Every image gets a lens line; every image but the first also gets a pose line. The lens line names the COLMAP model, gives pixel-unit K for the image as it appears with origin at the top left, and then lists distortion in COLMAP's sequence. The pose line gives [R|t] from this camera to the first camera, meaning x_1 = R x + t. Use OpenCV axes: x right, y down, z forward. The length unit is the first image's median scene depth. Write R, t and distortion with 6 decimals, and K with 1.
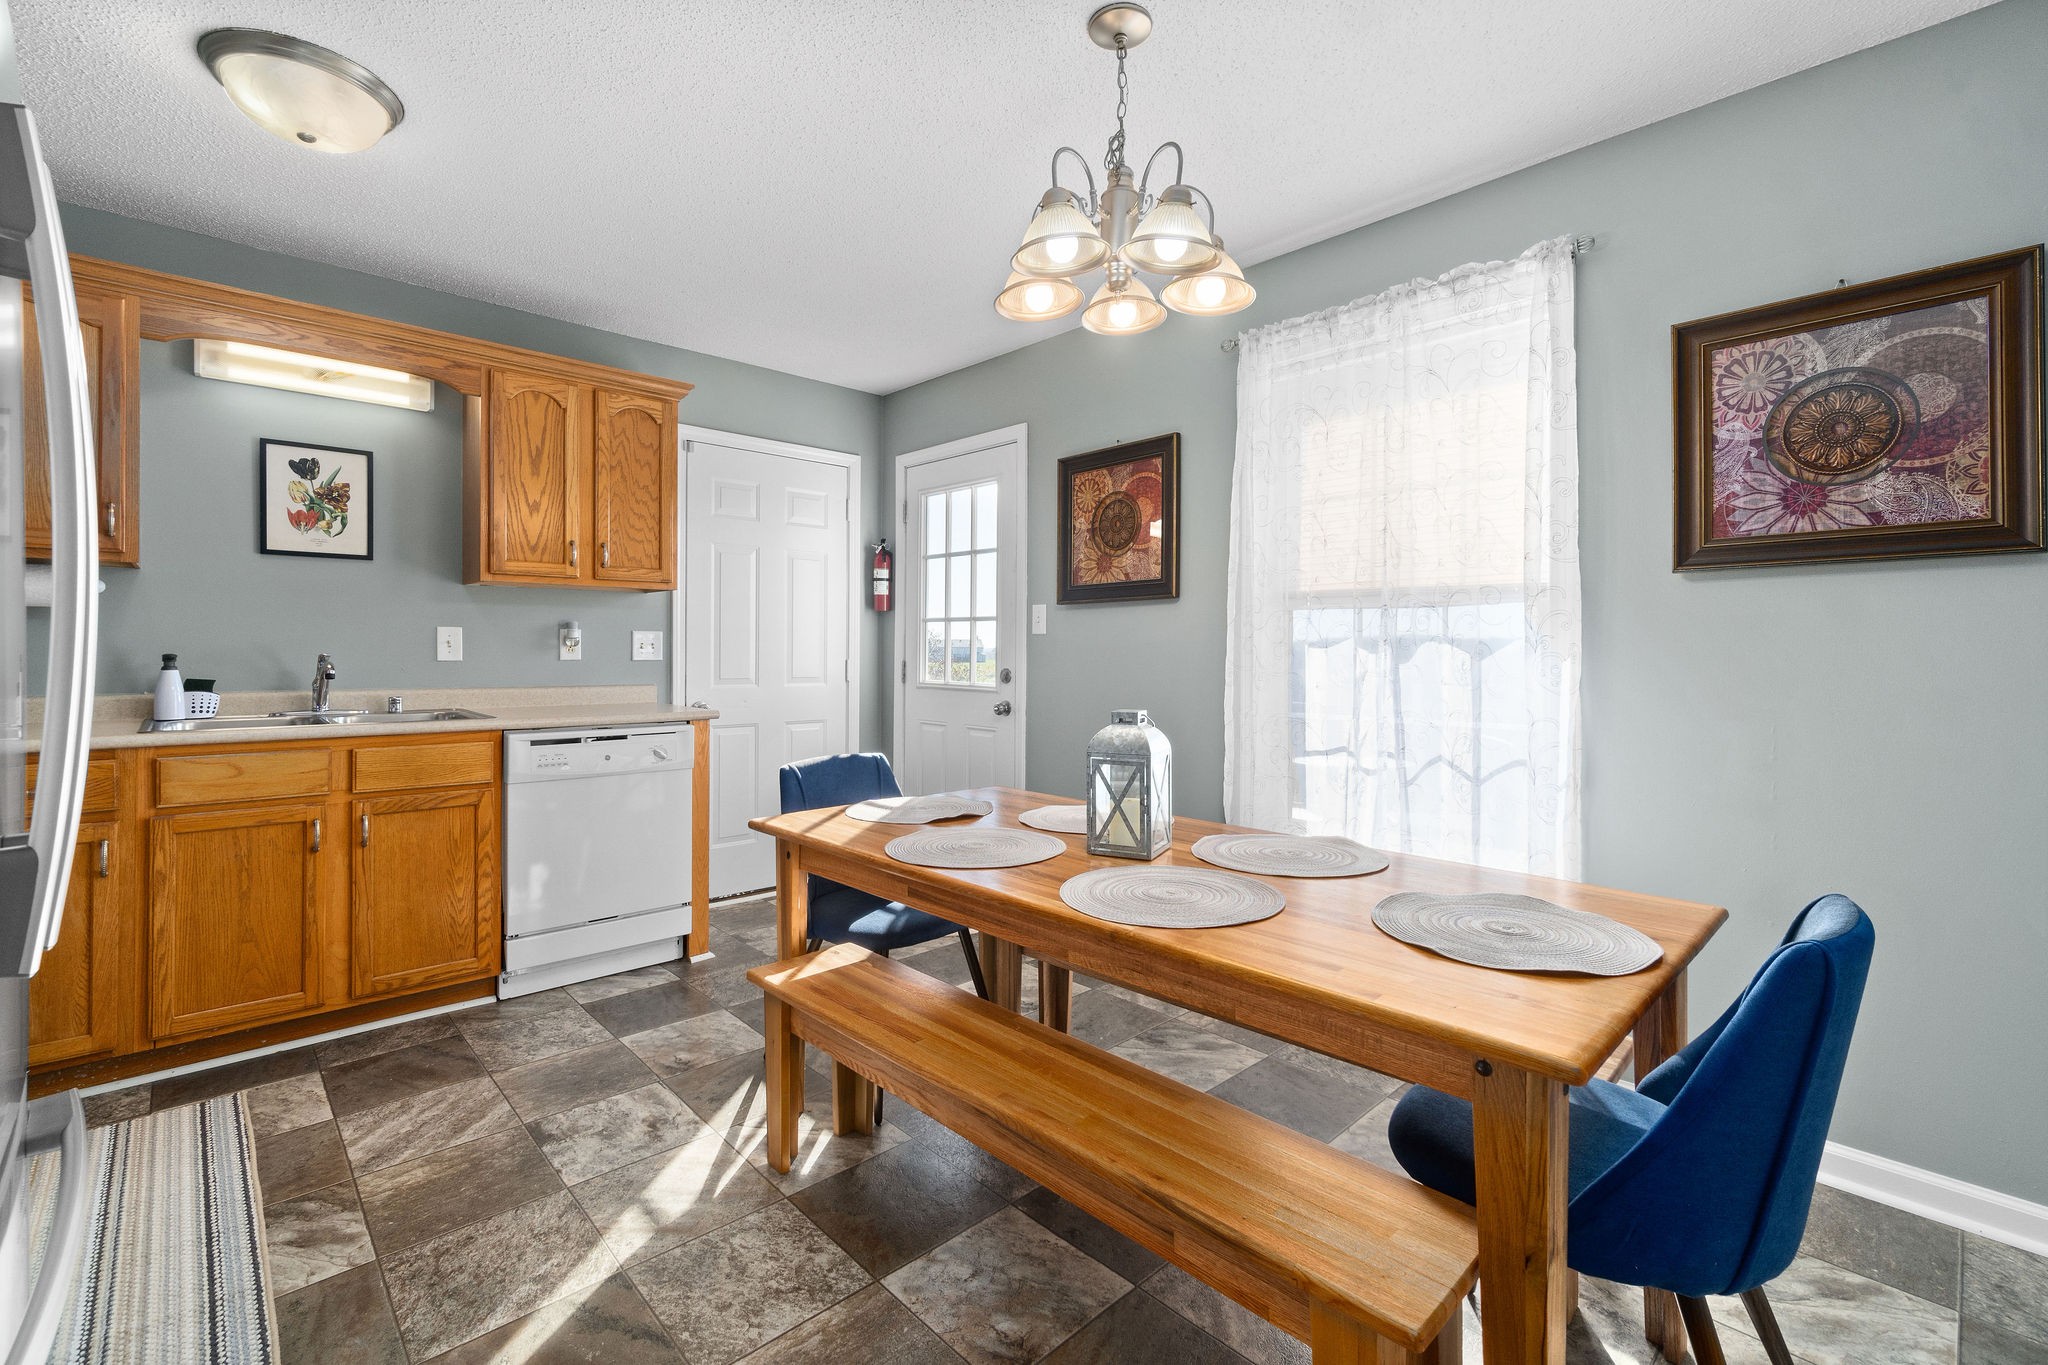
lens RADIAL K [[891.4, 0, 1042.1], [0, 891.4, 662.4], [0, 0, 1]] dist [-0.007569, 0.001232]
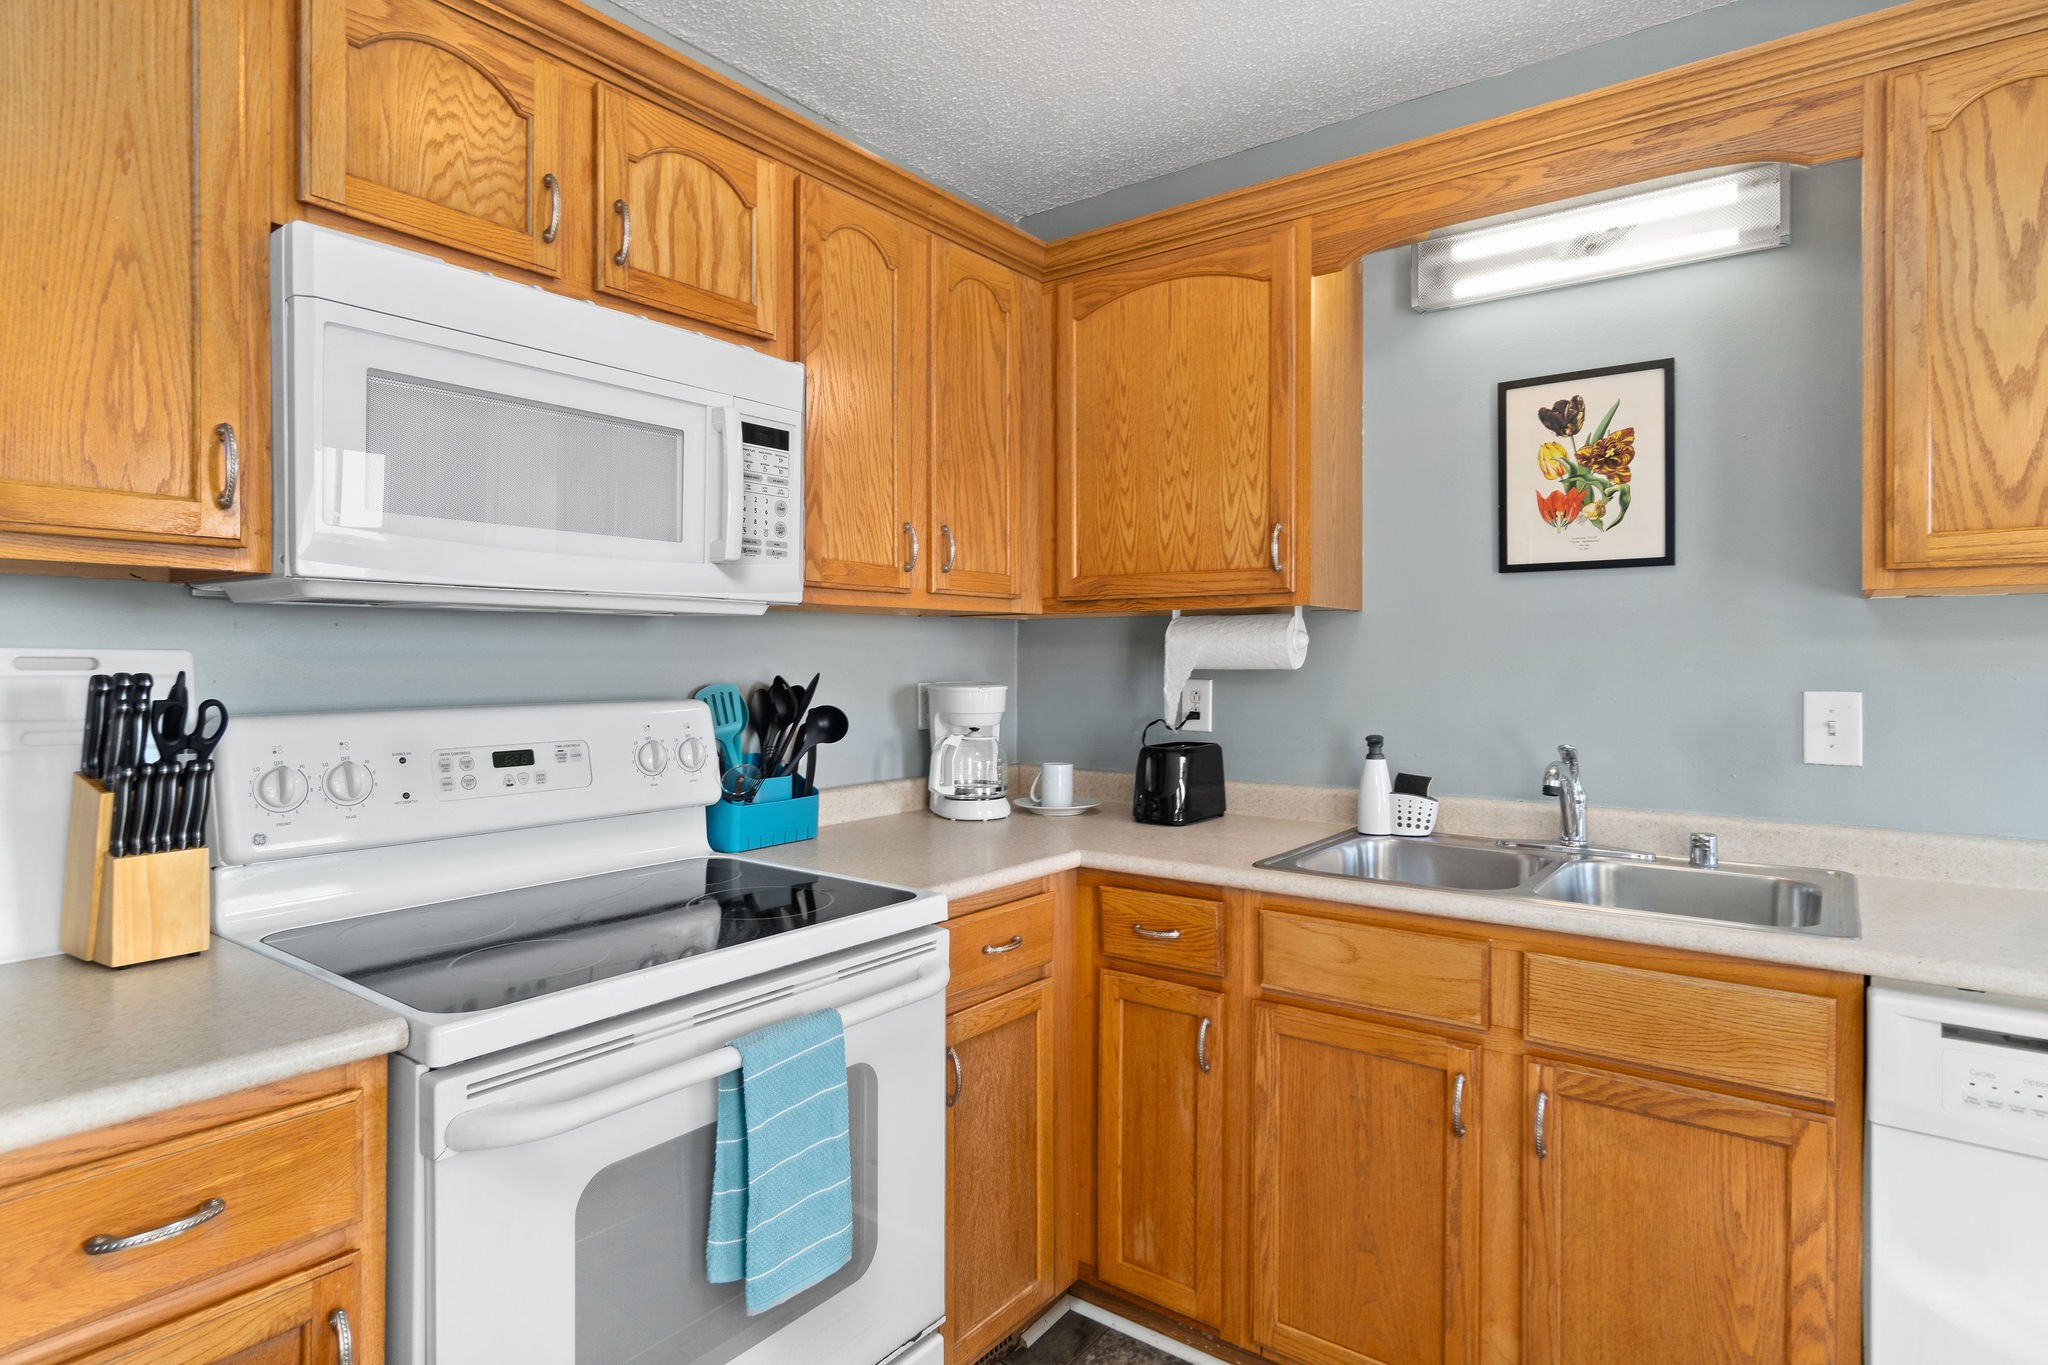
lens RADIAL K [[1084.7, 0, 1023.8], [0, 1084.7, 662.1], [0, 0, 1]] dist [-0.000112, 0.001666]
pose [[0.150470, -0.004246, -0.988605, -0.189940], [-0.014302, 0.999877, -0.006471, -0.050819], [0.988511, 0.015113, 0.150391, 0.553857]]
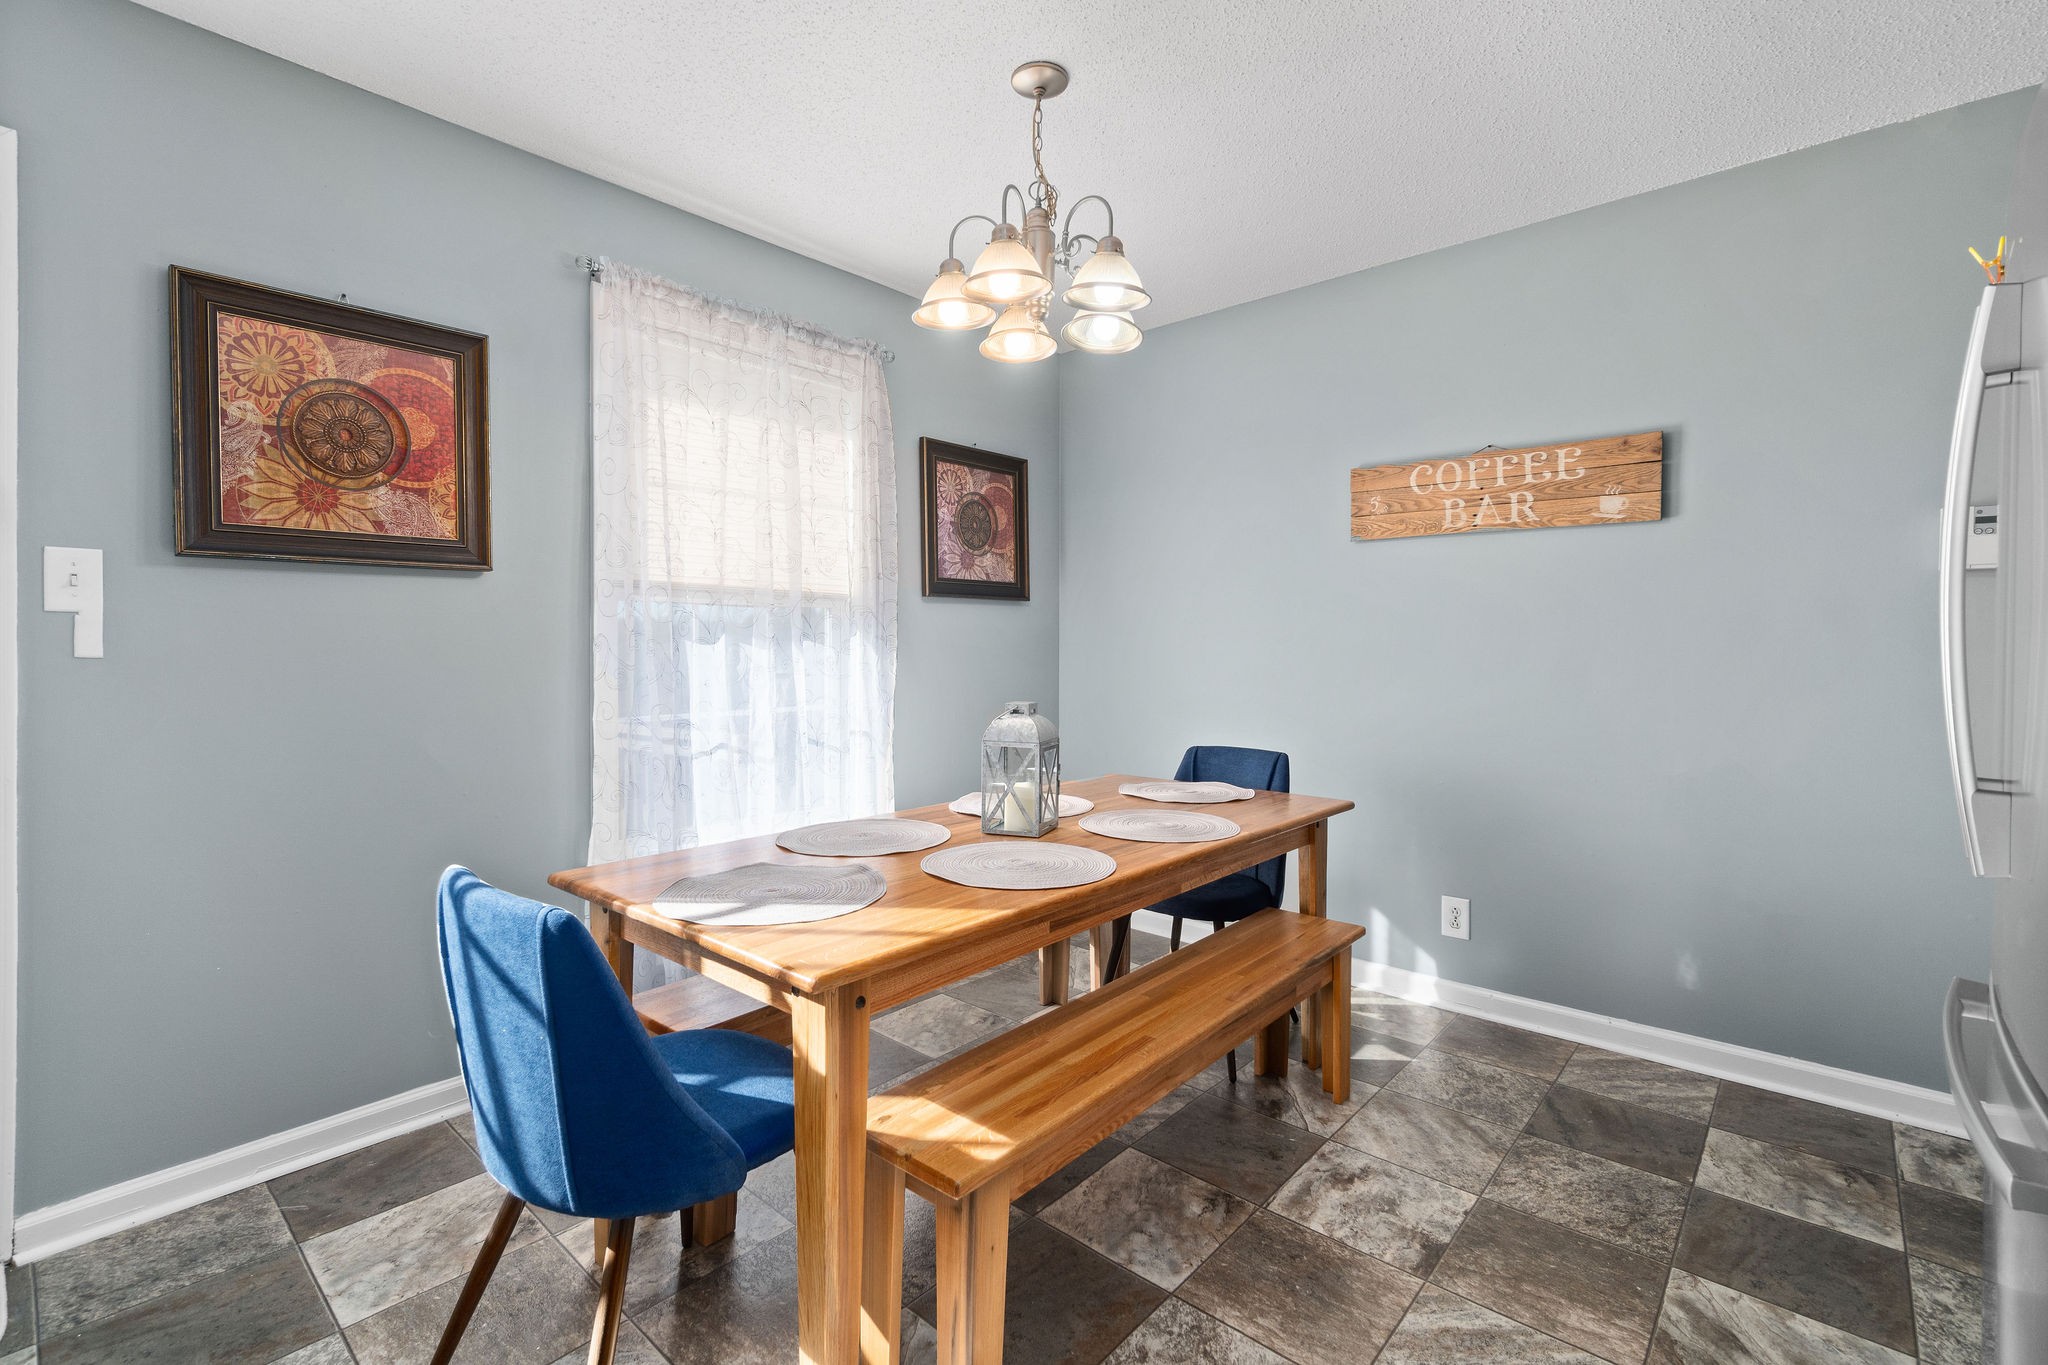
lens RADIAL K [[891.4, 0, 1057.9], [0, 891.4, 644.8], [0, 0, 1]] dist [-0.007569, 0.001232]
pose [[-0.092151, -0.000062, 0.995745, -0.956600], [0.014267, 0.999897, 0.001383, -0.014027], [-0.995643, 0.014334, -0.092141, 1.009192]]
